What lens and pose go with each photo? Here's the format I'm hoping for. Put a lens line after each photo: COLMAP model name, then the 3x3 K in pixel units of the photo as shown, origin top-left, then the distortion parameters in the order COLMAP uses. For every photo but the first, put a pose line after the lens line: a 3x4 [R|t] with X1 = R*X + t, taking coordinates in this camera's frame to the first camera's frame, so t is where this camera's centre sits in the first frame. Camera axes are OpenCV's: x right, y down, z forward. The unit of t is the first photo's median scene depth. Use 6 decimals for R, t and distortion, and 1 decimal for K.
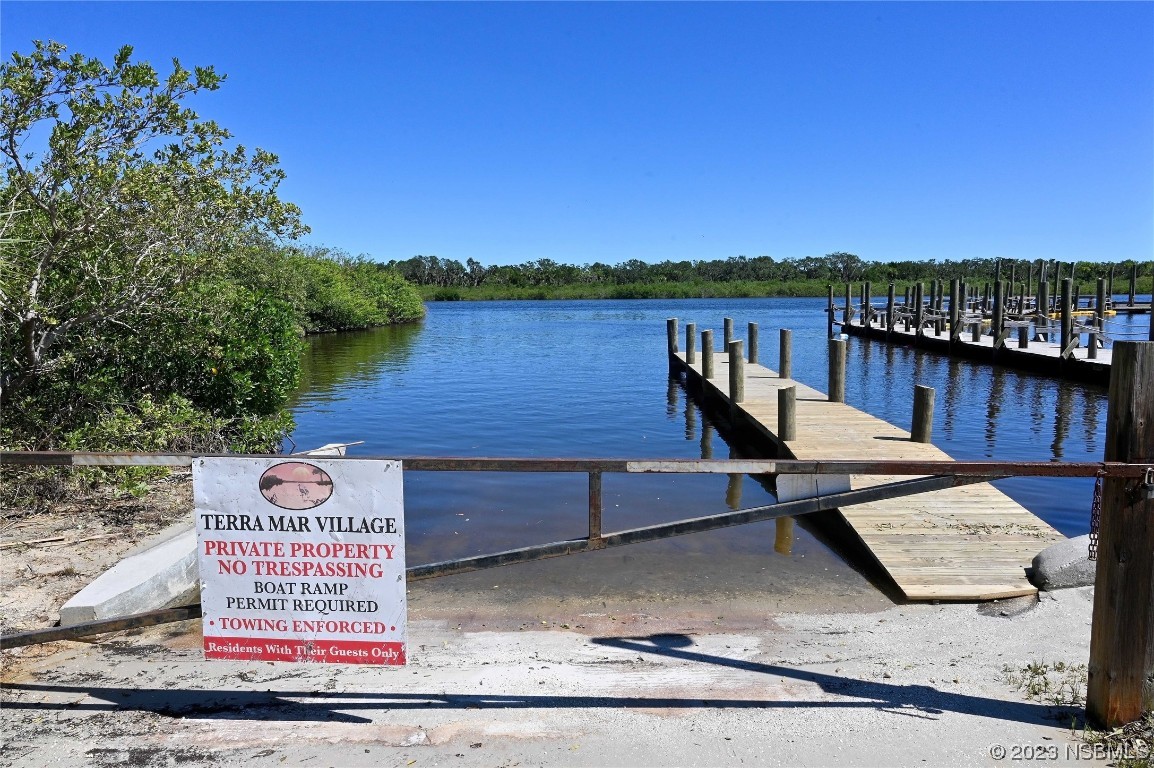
lens RADIAL K [[759.0, 0, 577.0], [0, 759.0, 384.0], [0, 0, 1]] dist [-0.004610, -0.000854]
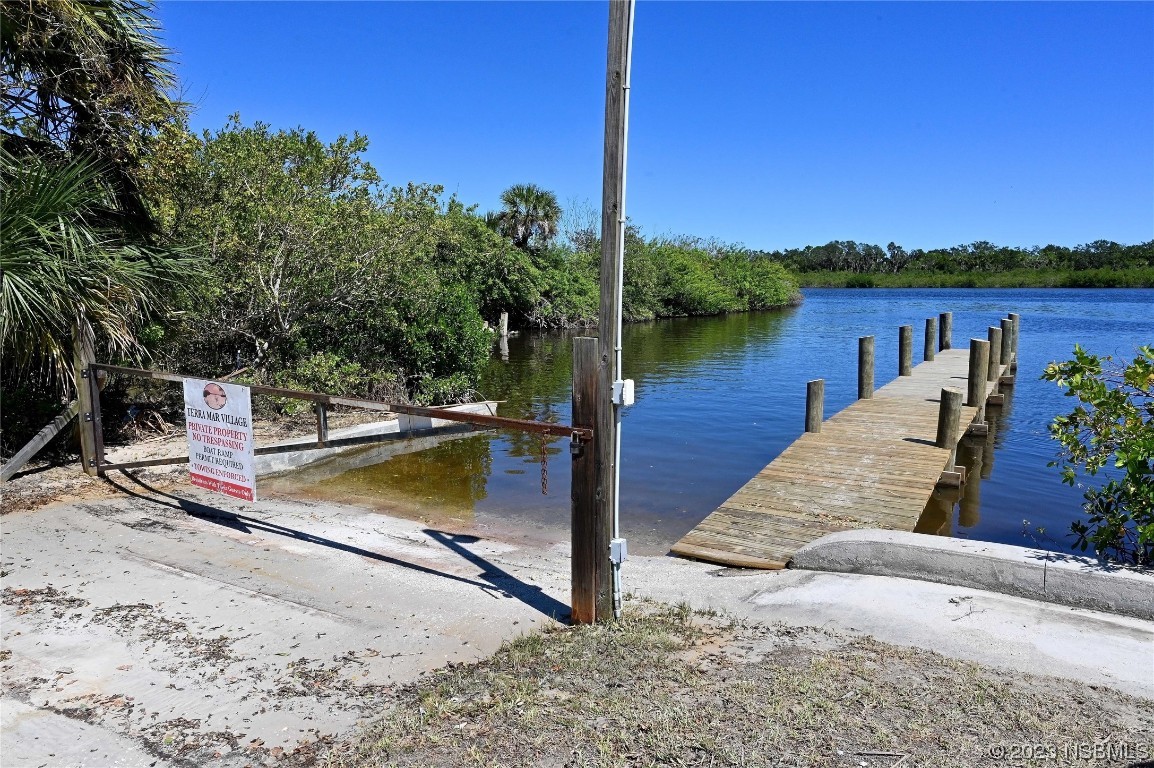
lens RADIAL K [[759.0, 0, 577.0], [0, 759.0, 384.0], [0, 0, 1]] dist [-0.004610, -0.000854]
pose [[0.859442, 0.073762, -0.505884, 0.884741], [-0.064560, 0.997274, 0.035732, -0.013768], [0.507141, 0.001950, 0.861861, -0.105467]]
